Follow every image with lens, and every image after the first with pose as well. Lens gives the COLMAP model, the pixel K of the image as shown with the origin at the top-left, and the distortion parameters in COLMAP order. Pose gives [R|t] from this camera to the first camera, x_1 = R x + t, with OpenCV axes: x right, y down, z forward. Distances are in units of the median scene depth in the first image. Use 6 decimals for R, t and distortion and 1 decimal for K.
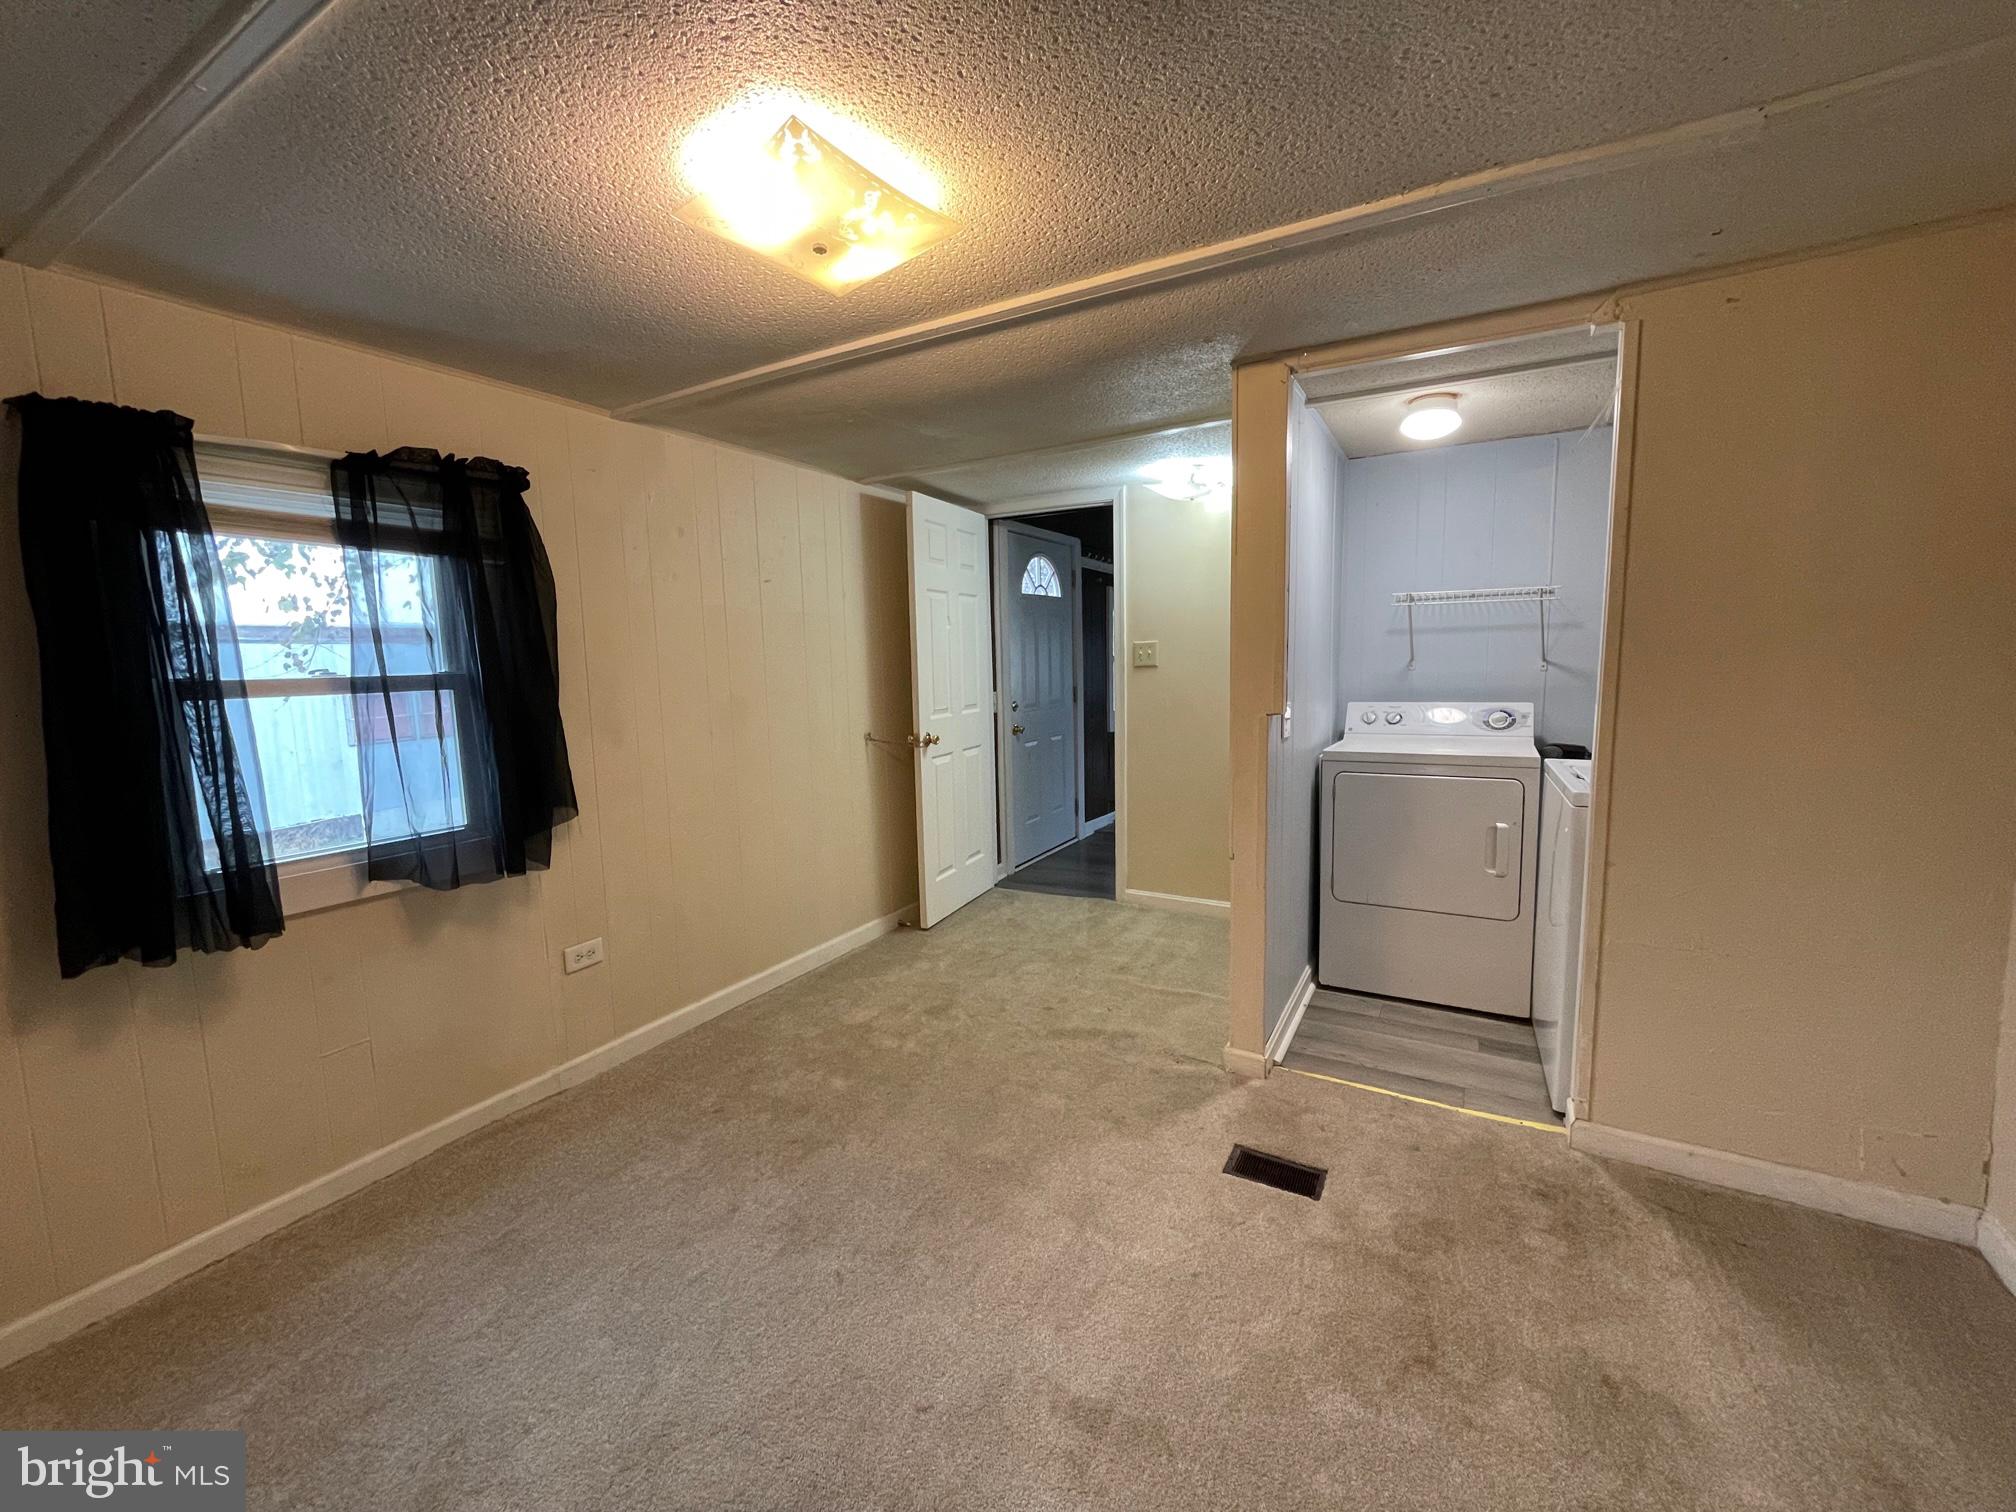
lens RADIAL K [[810.9, 0, 1007.5], [0, 810.9, 749.8], [0, 0, 1]] dist [-0.007339, 0.000191]
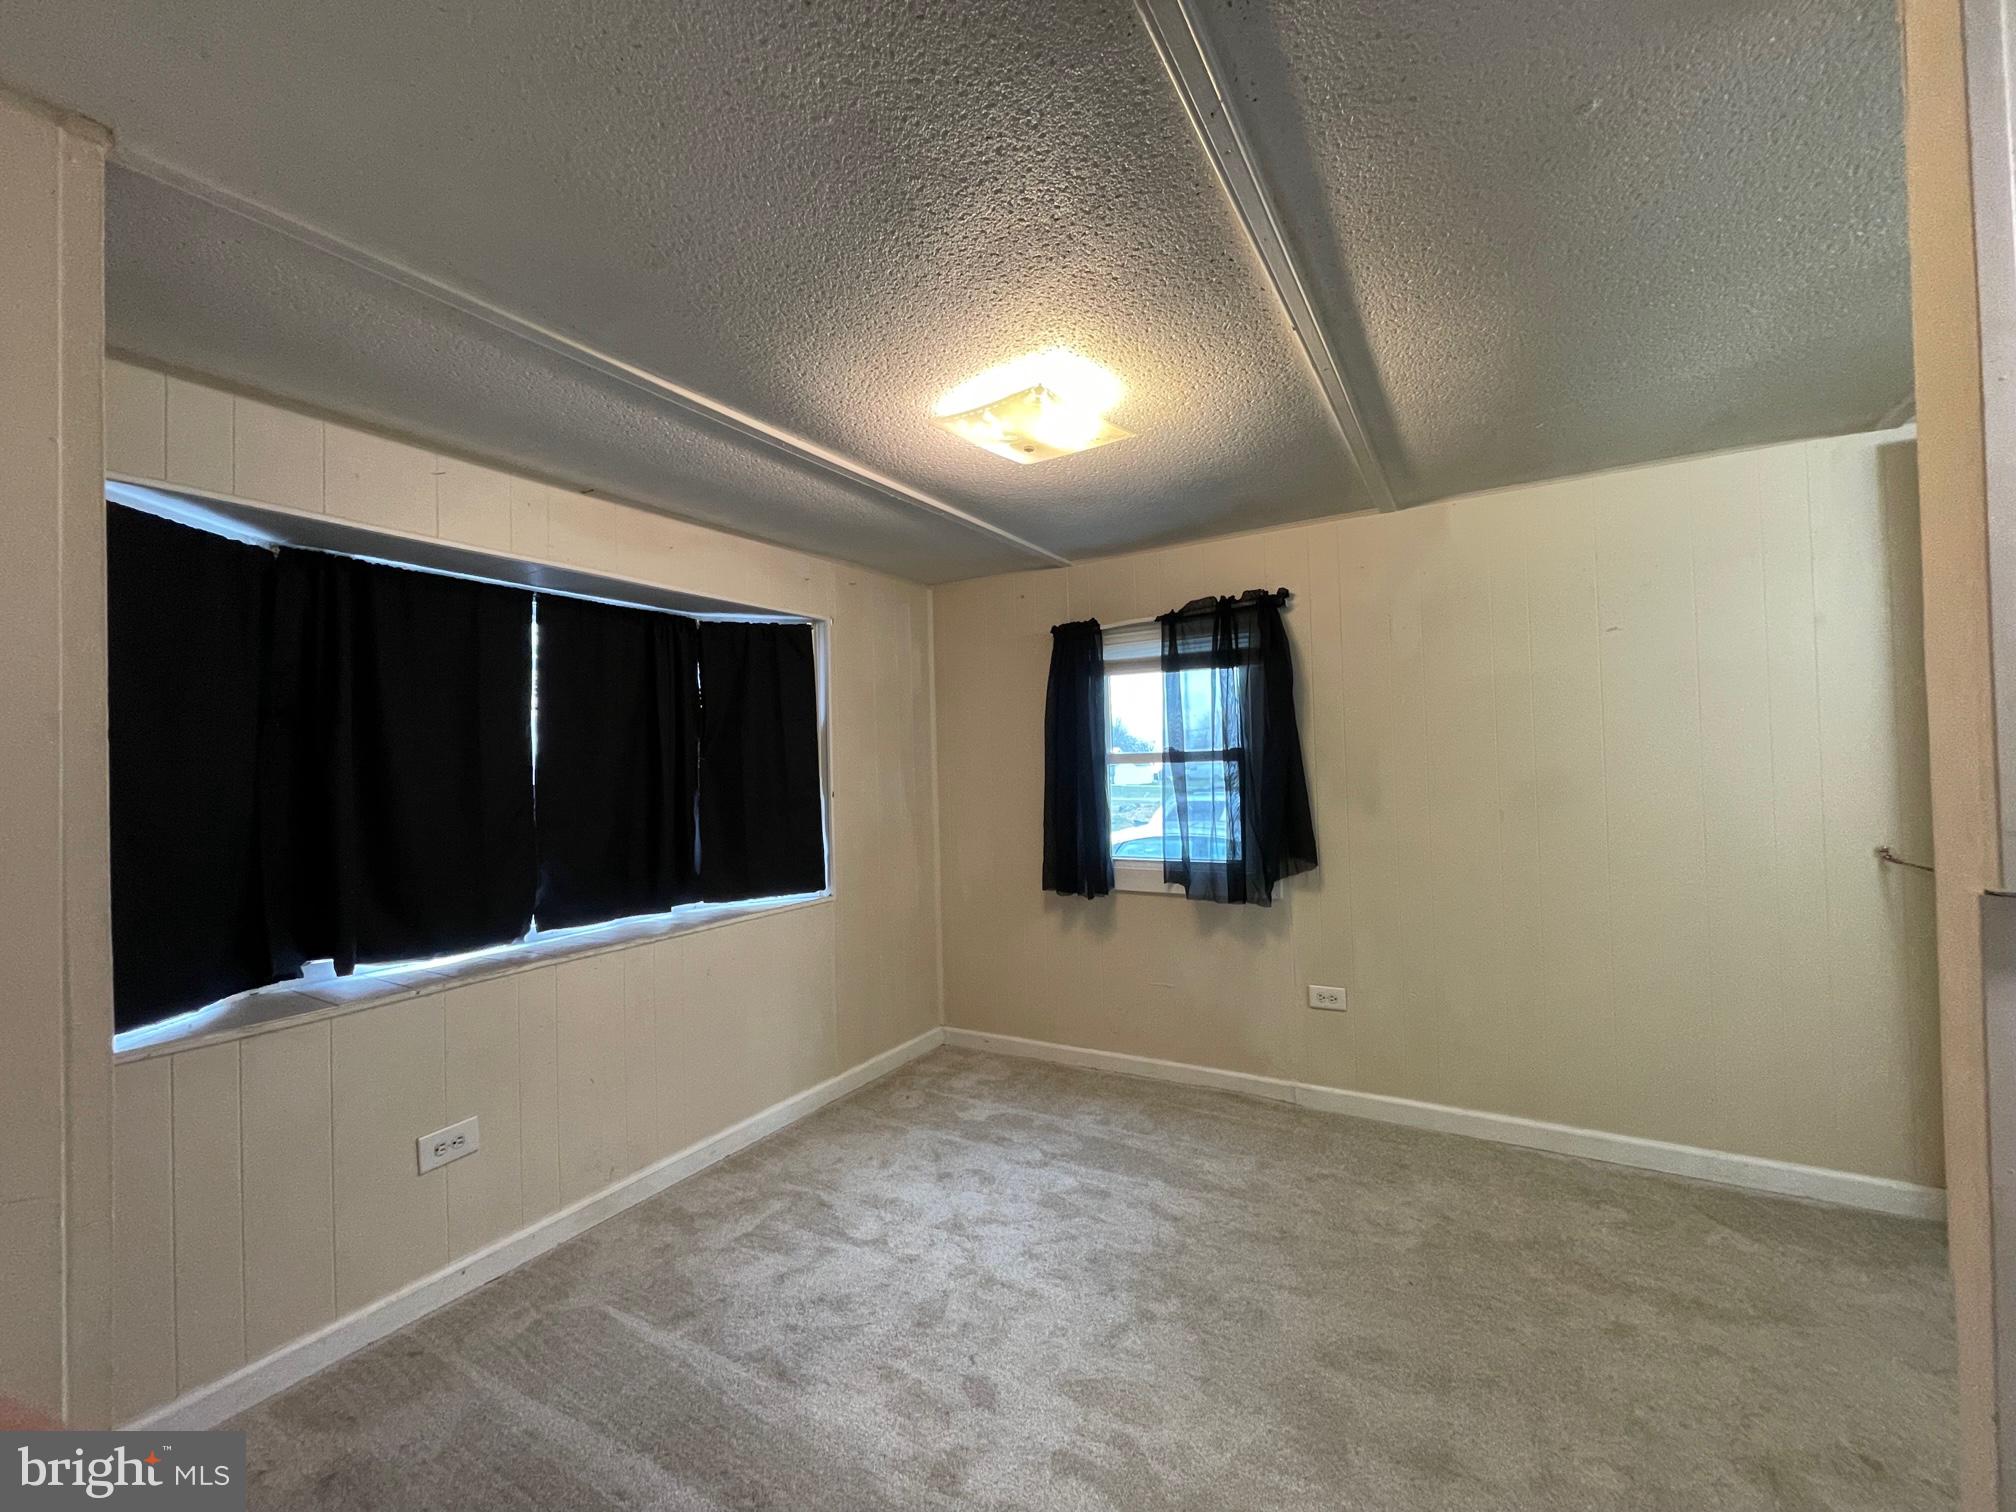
lens RADIAL K [[810.9, 0, 1007.5], [0, 810.9, 749.8], [0, 0, 1]] dist [-0.007339, 0.000191]
pose [[-0.024102, 0.009707, -0.999662, 0.565218], [-0.082495, 0.996523, 0.011666, -0.061836], [0.996300, 0.082748, -0.023217, 0.513122]]
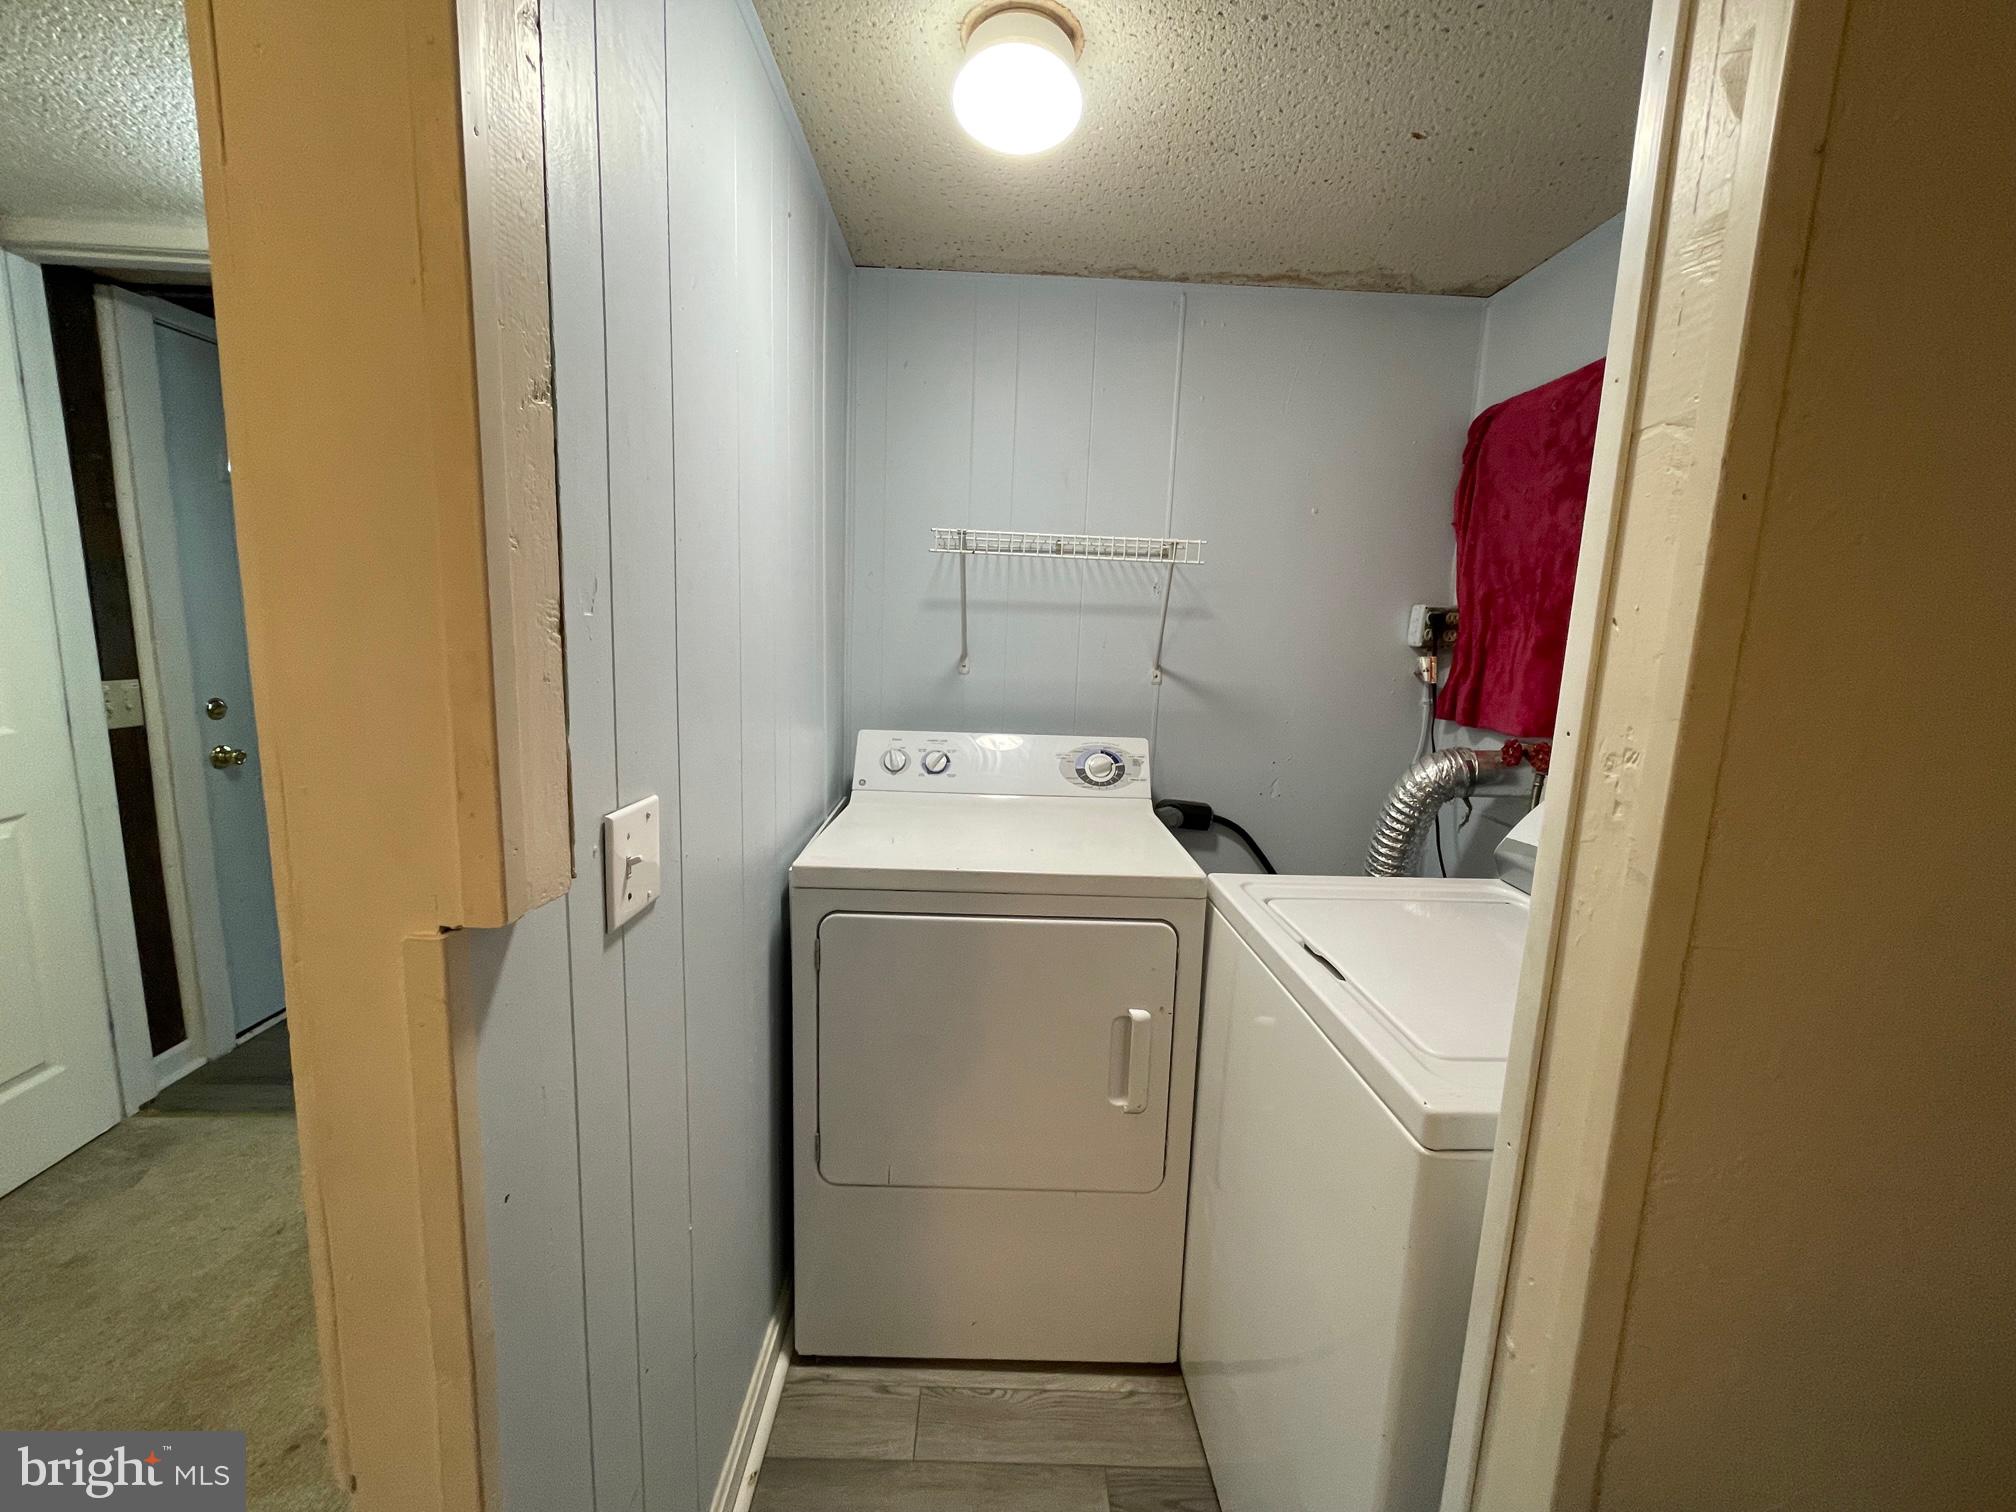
lens RADIAL K [[810.9, 0, 1007.5], [0, 810.9, 749.8], [0, 0, 1]] dist [-0.007339, 0.000191]
pose [[0.856708, -0.024321, 0.515229, 0.290580], [0.000563, 0.998931, 0.046217, -0.089898], [-0.515802, -0.039305, 0.855806, 0.622182]]
